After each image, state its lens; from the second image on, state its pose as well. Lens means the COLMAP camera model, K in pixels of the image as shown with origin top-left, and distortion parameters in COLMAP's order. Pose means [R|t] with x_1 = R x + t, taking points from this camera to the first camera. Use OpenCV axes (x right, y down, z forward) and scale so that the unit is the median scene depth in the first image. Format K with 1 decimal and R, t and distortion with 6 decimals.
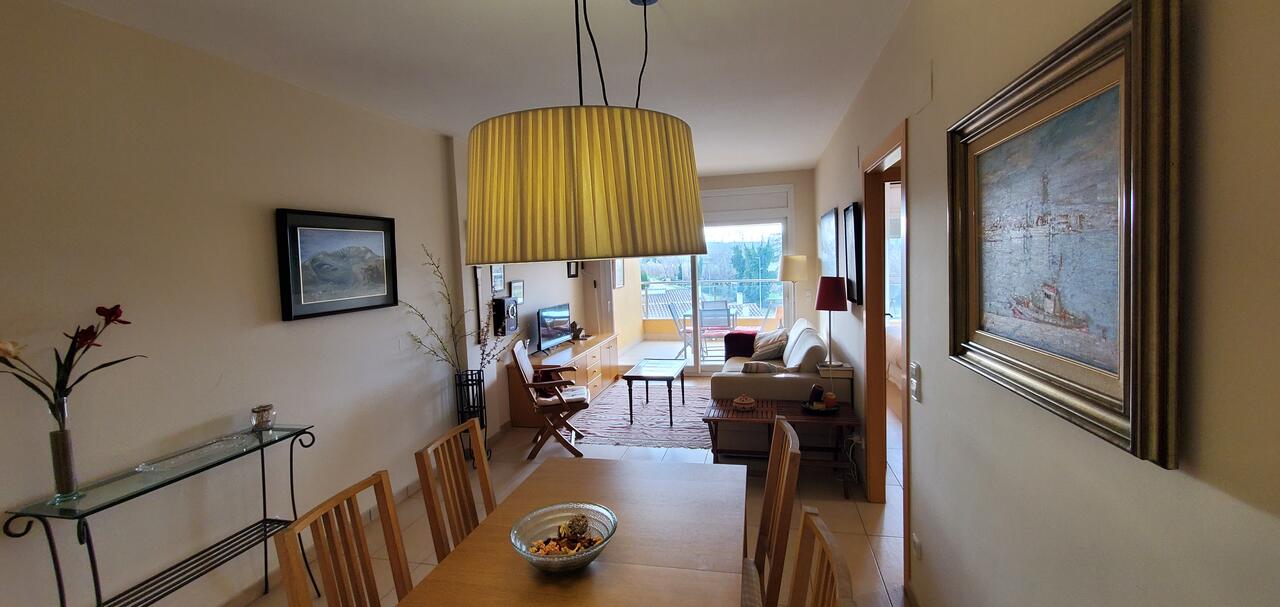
lens RADIAL K [[520.0, 0, 643.7], [0, 520.0, 296.2], [0, 0, 1]] dist [-0.015245, 0.003673]
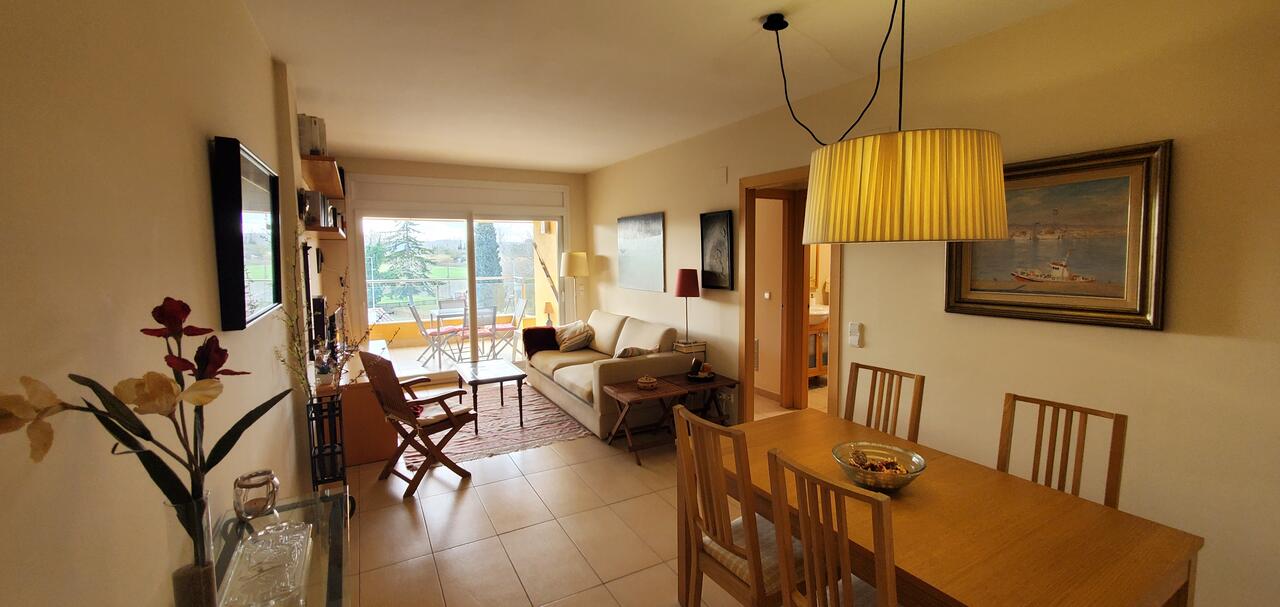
lens RADIAL K [[520.0, 0, 655.2], [0, 520.0, 292.5], [0, 0, 1]] dist [-0.015245, 0.003673]
pose [[0.722209, -0.021166, 0.691351, -0.417961], [0.029089, 0.999577, 0.000215, 0.011743], [-0.691063, 0.019955, 0.722519, 0.140049]]
